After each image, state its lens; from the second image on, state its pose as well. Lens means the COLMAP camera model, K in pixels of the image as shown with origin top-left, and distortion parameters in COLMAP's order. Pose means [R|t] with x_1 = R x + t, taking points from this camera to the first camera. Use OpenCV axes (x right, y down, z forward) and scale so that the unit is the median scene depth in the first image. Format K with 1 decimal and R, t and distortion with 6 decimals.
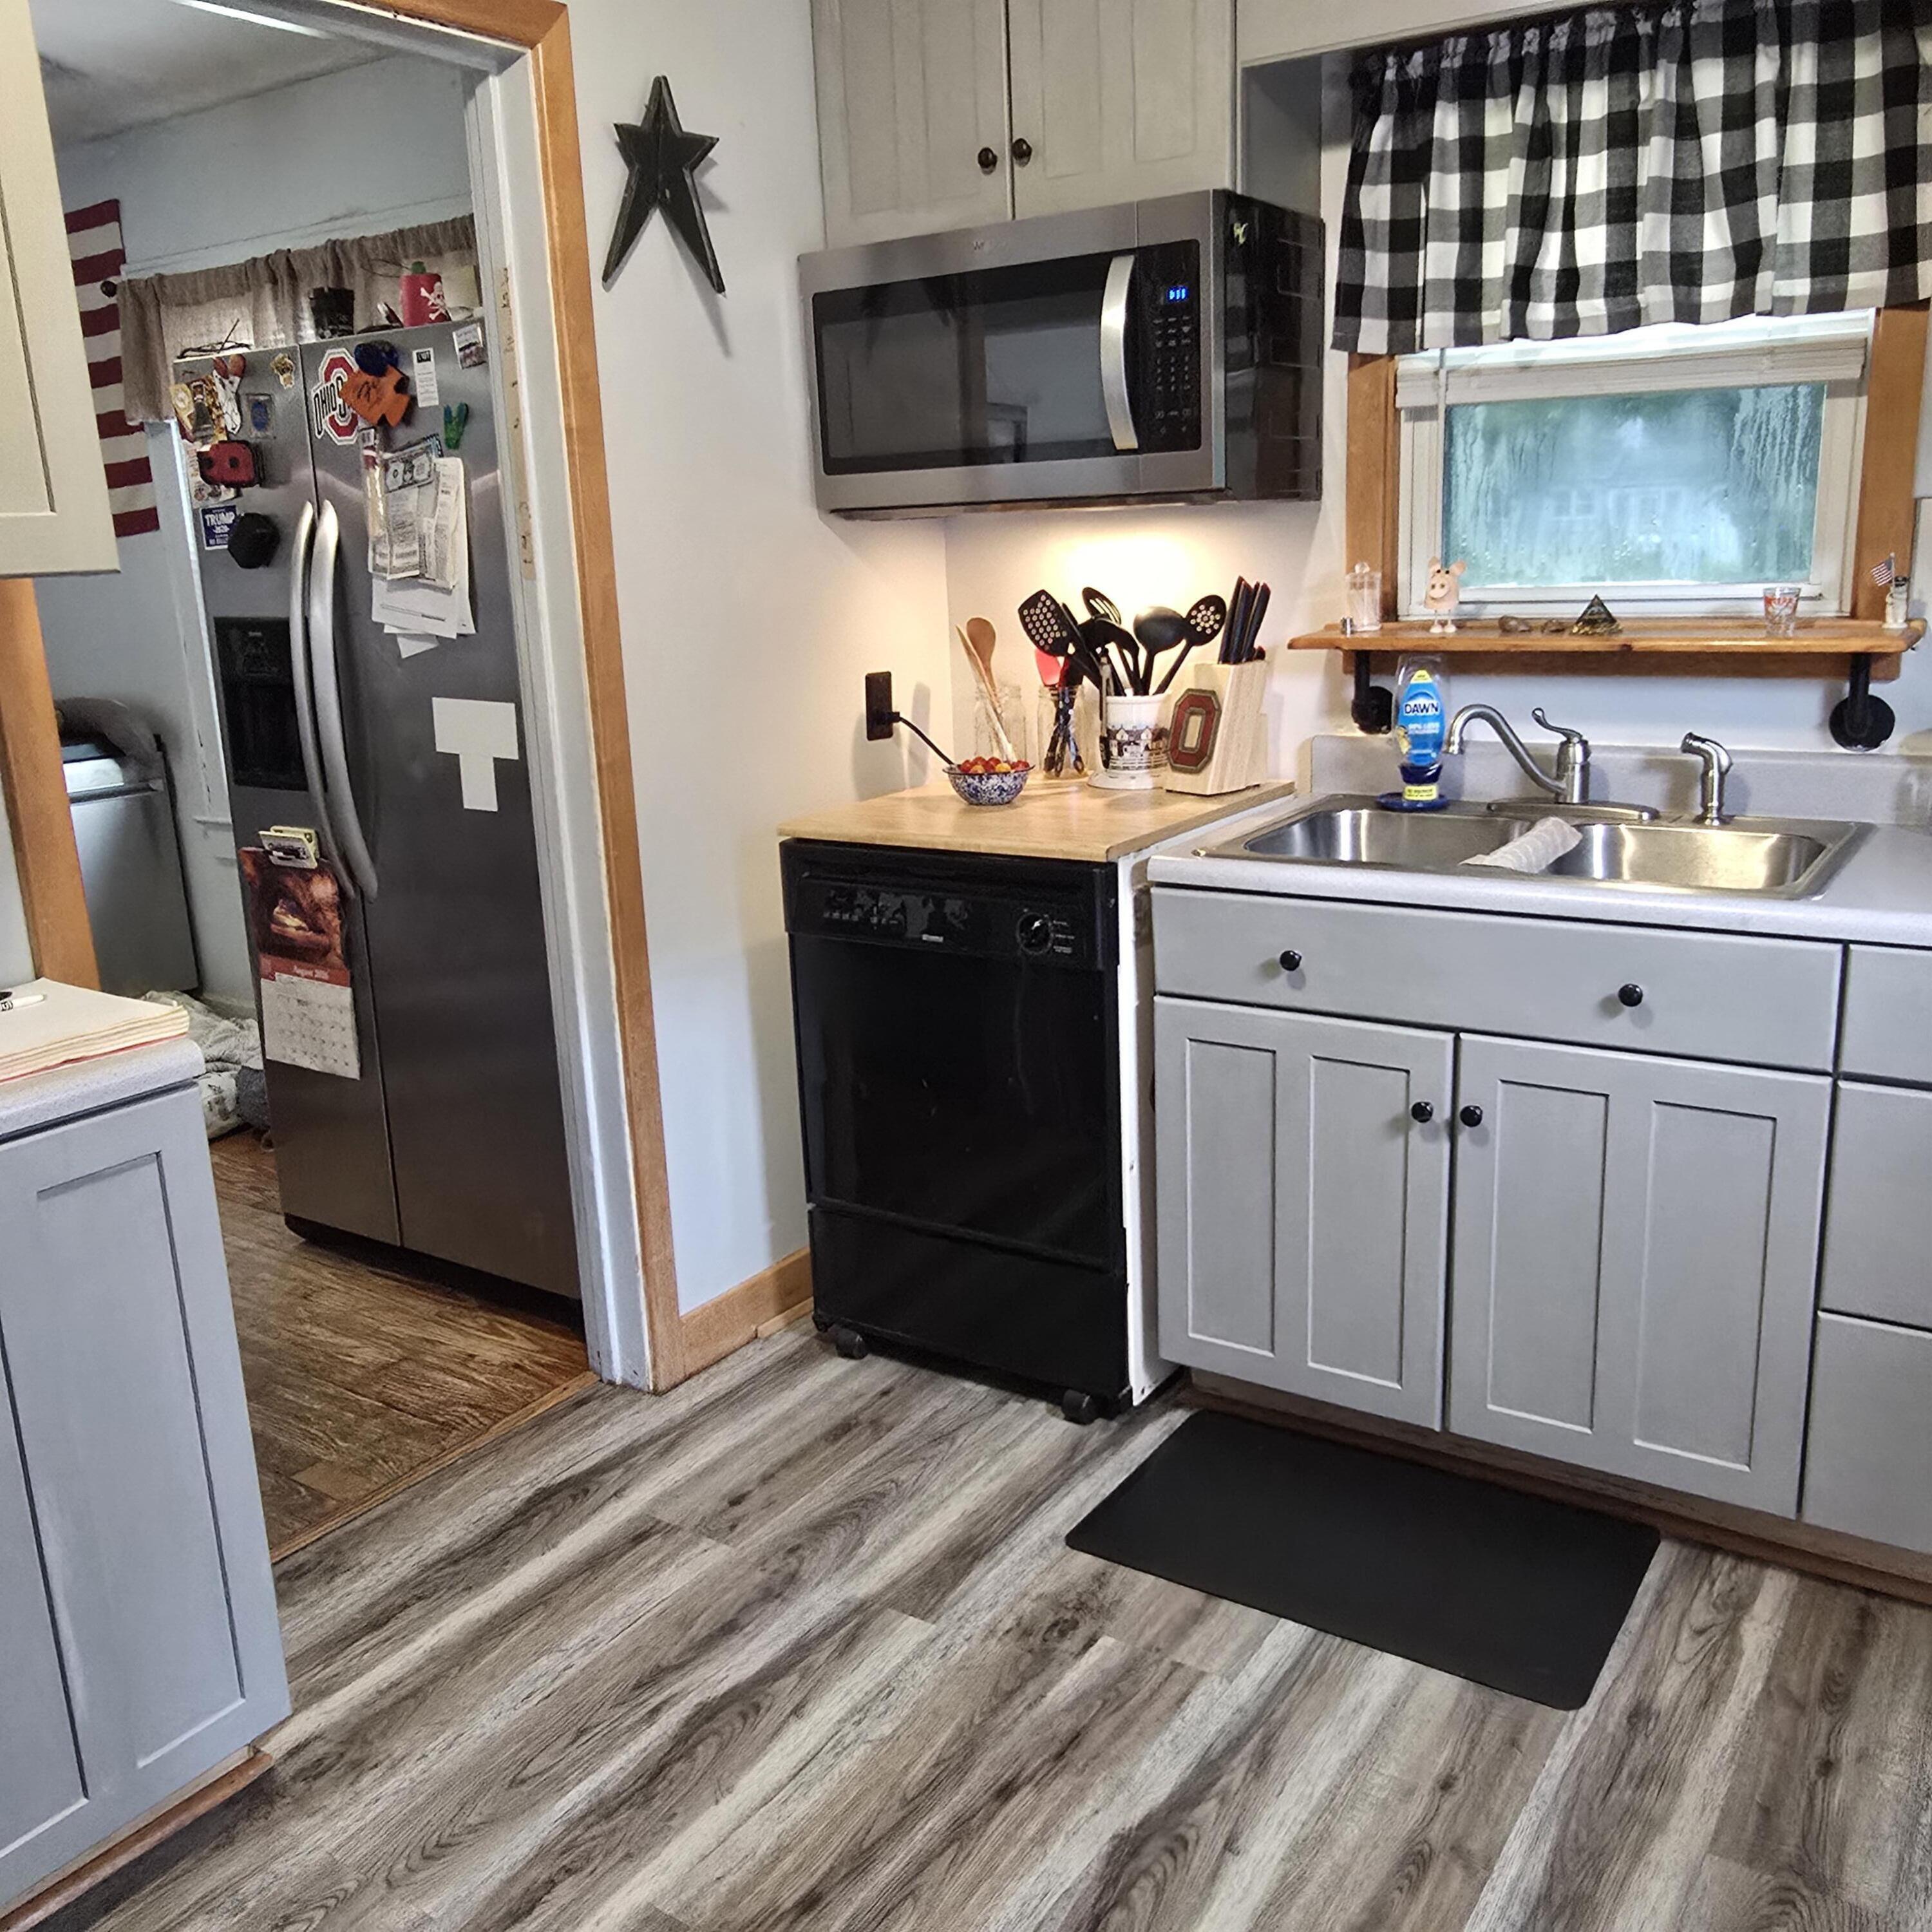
lens RADIAL K [[1757.2, 0, 966.8], [0, 1757.2, 973.1], [0, 0, 1]] dist [0.009807, 0.000000]
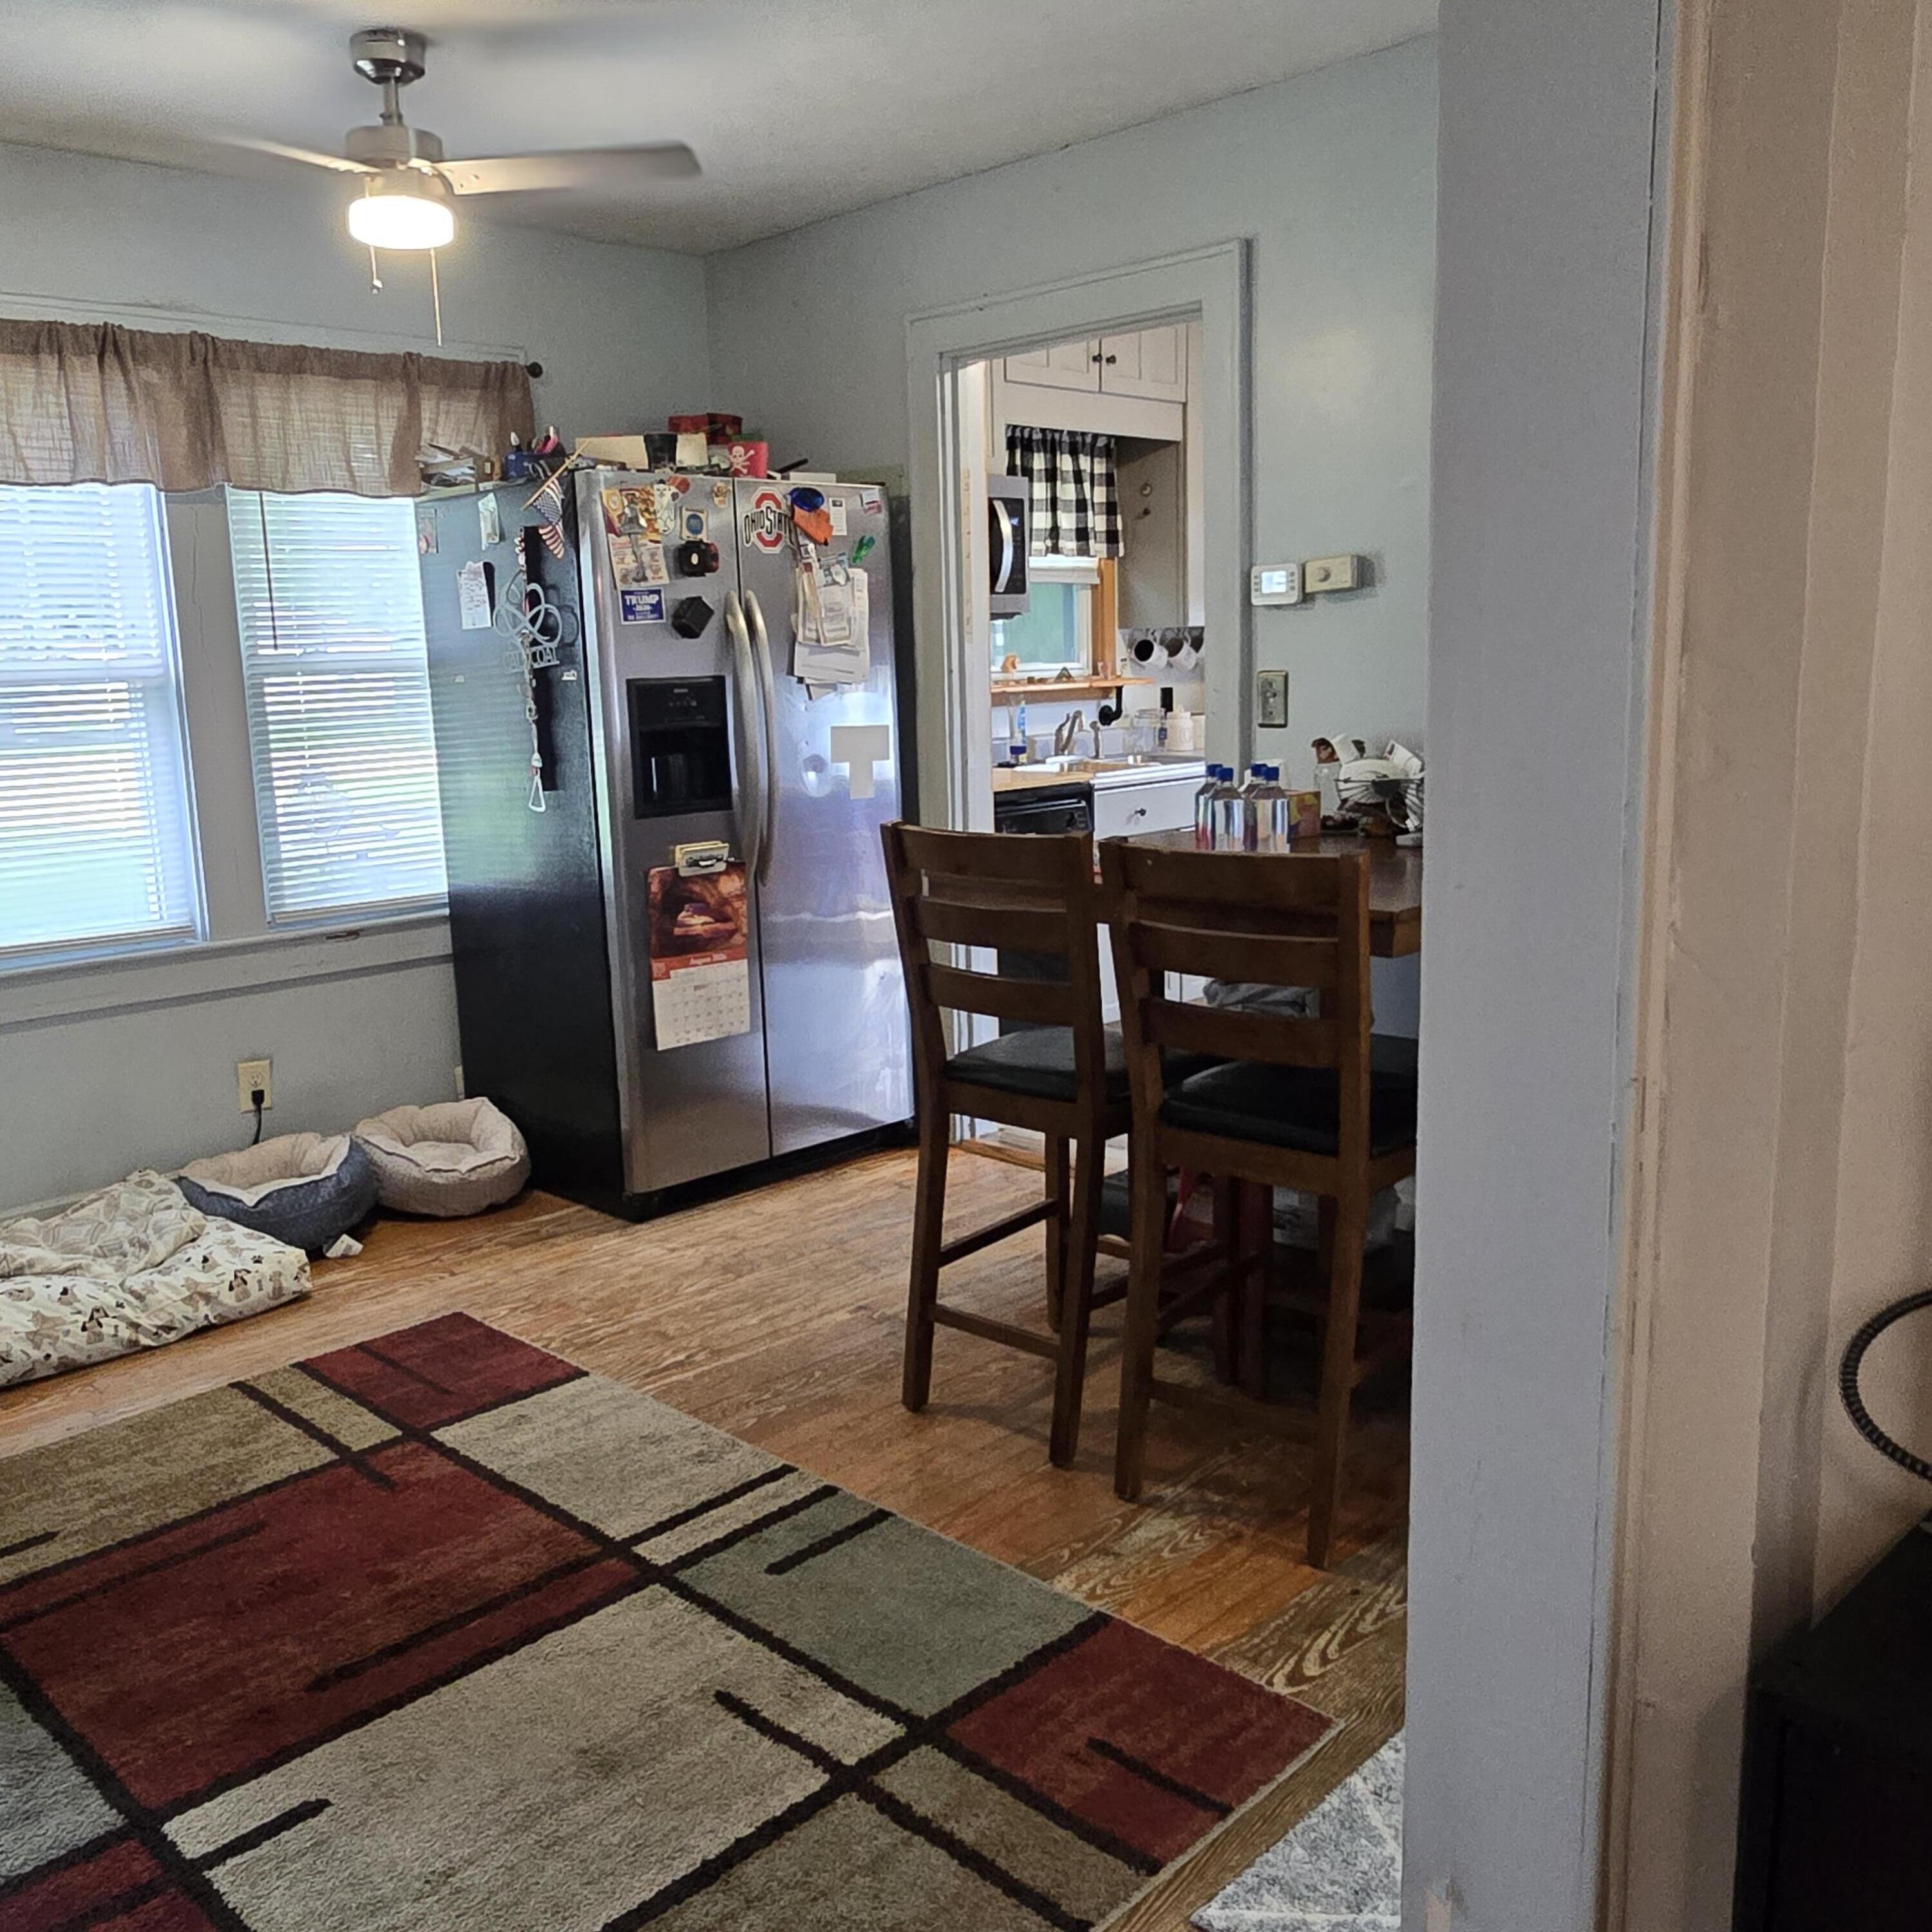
lens RADIAL K [[1757.2, 0, 963.6], [0, 1757.2, 971.3], [0, 0, 1]] dist [0.009807, 0.000000]
pose [[0.197082, -0.144429, 0.969690, -1.730289], [0.264243, 0.960311, 0.089327, -0.062072], [-0.944105, 0.238629, 0.227424, 0.608647]]
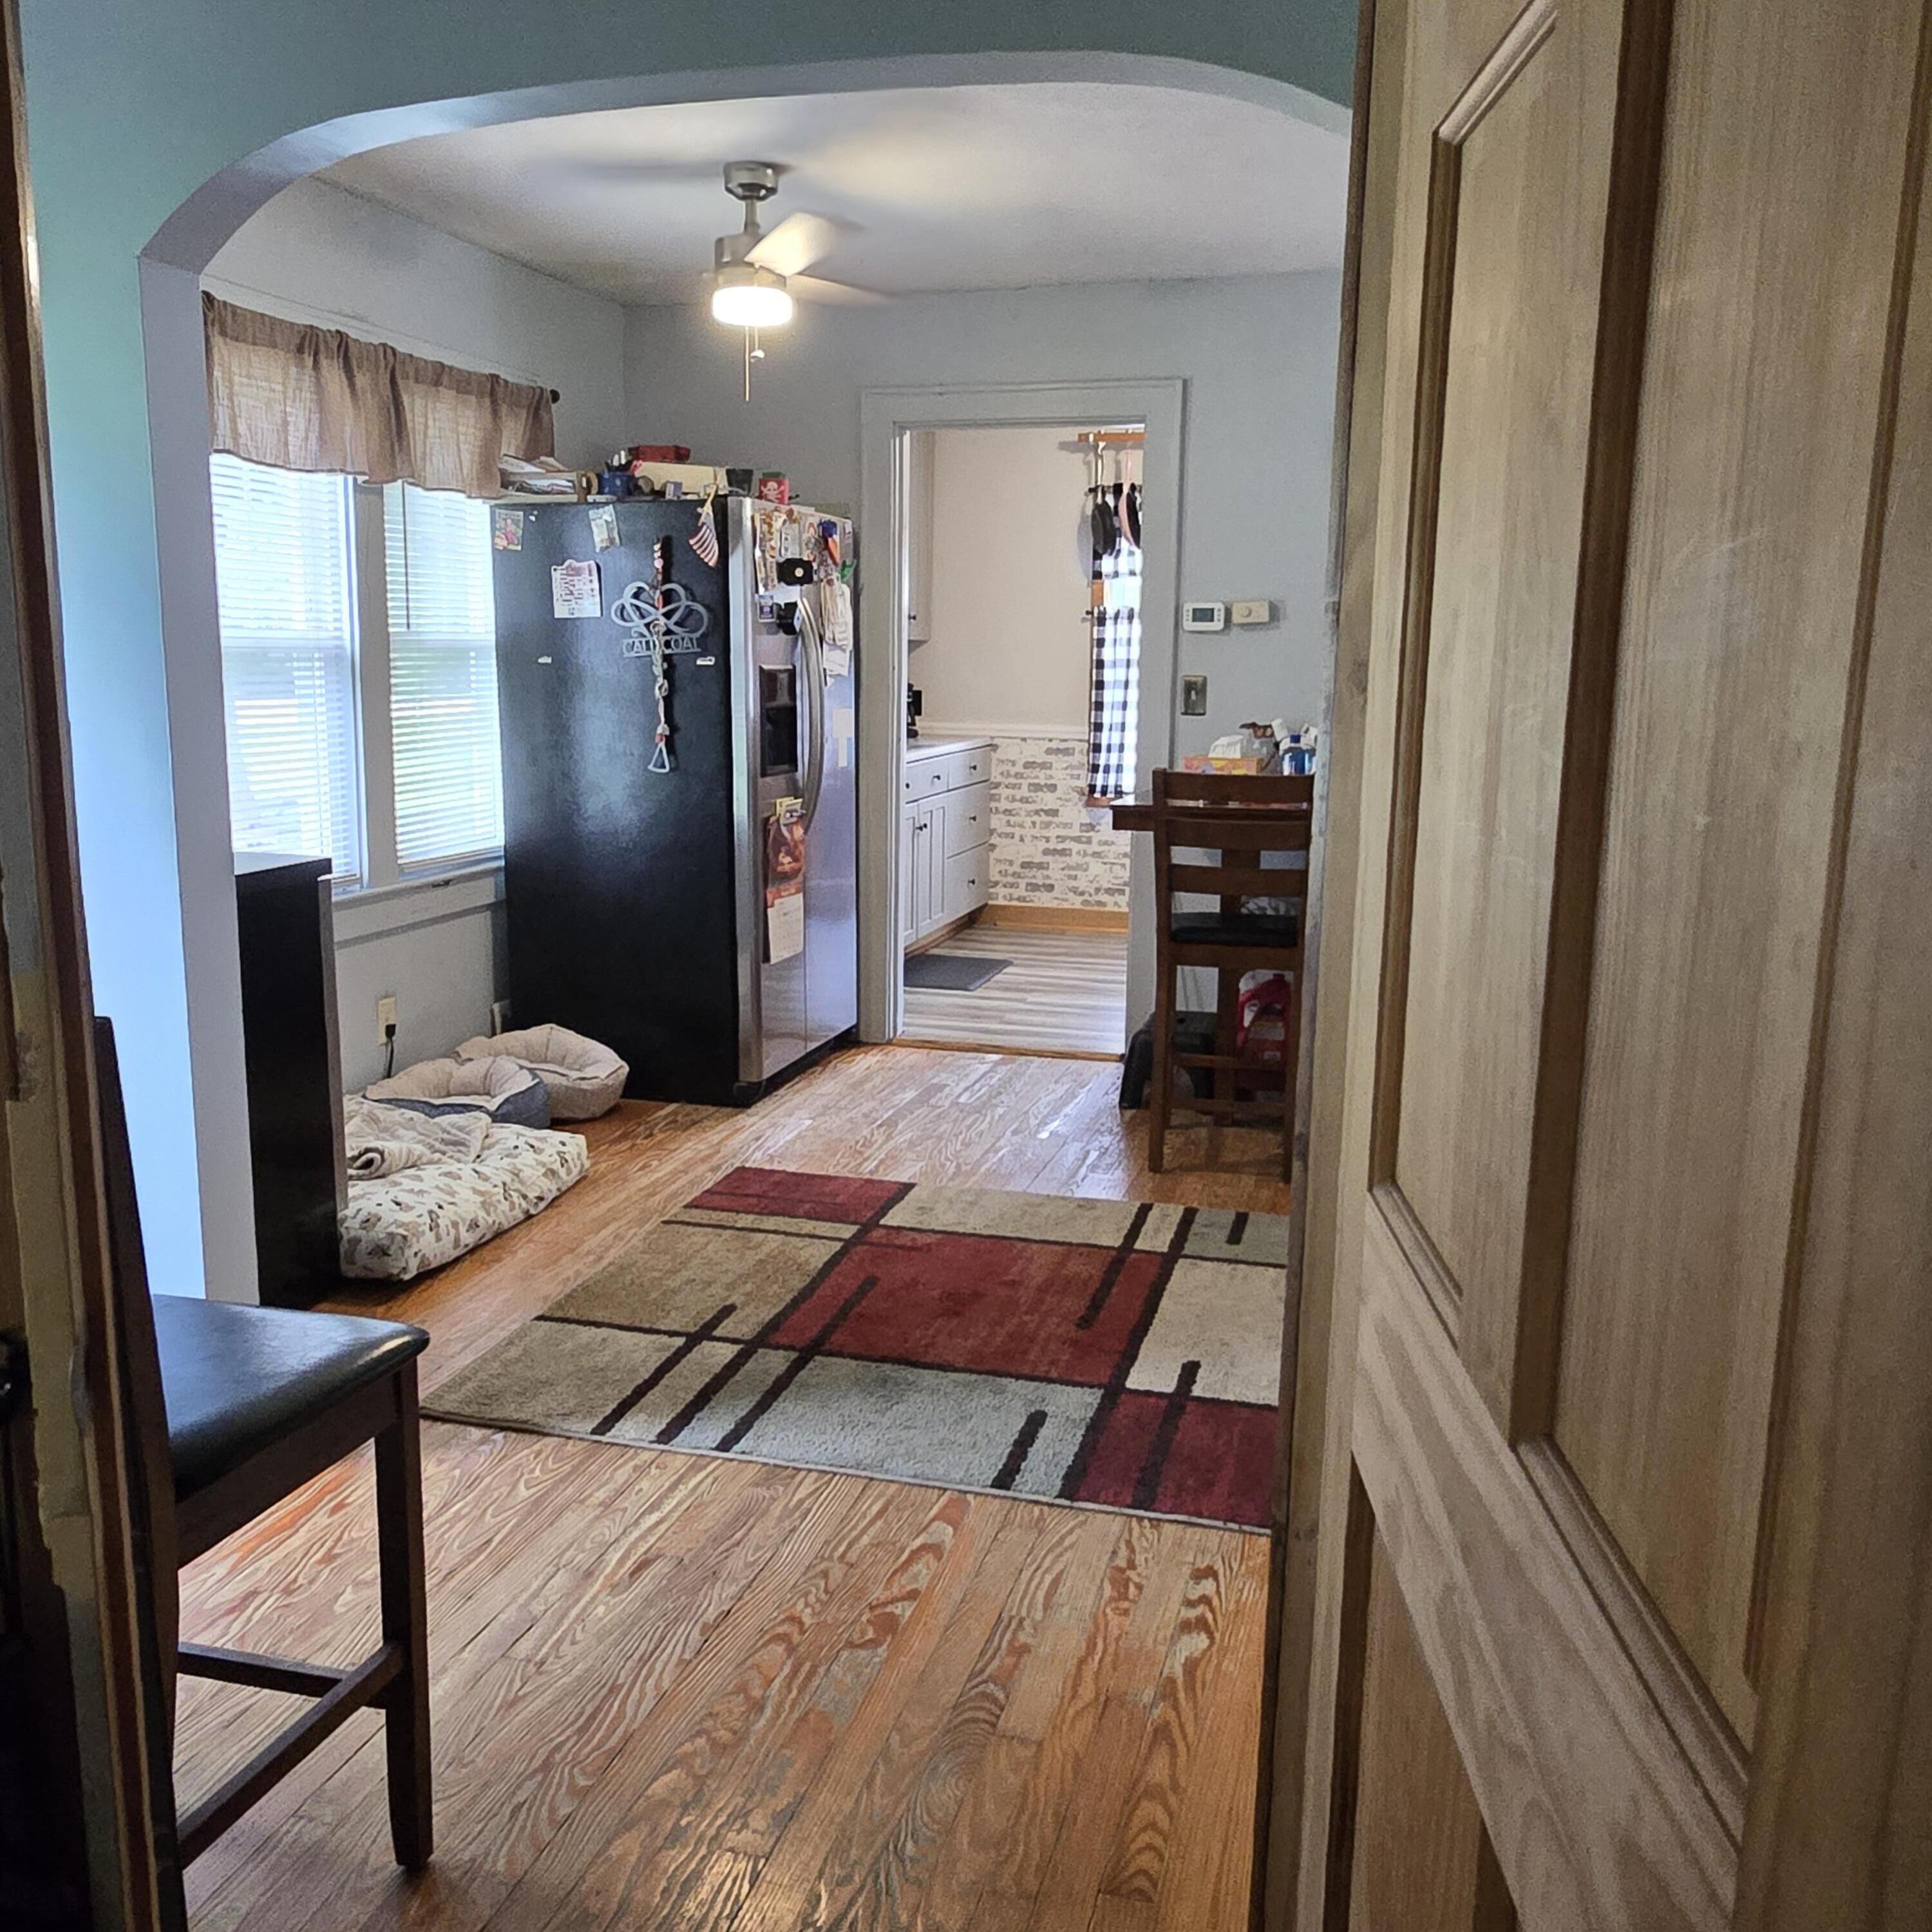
lens RADIAL K [[1757.2, 0, 965.5], [0, 1757.2, 961.2], [0, 0, 1]] dist [0.009807, 0.000000]
pose [[-0.318000, -0.127550, 0.939472, -2.116052], [0.236778, 0.948825, 0.208966, -0.257067], [-0.918048, 0.288898, -0.271526, 1.446808]]
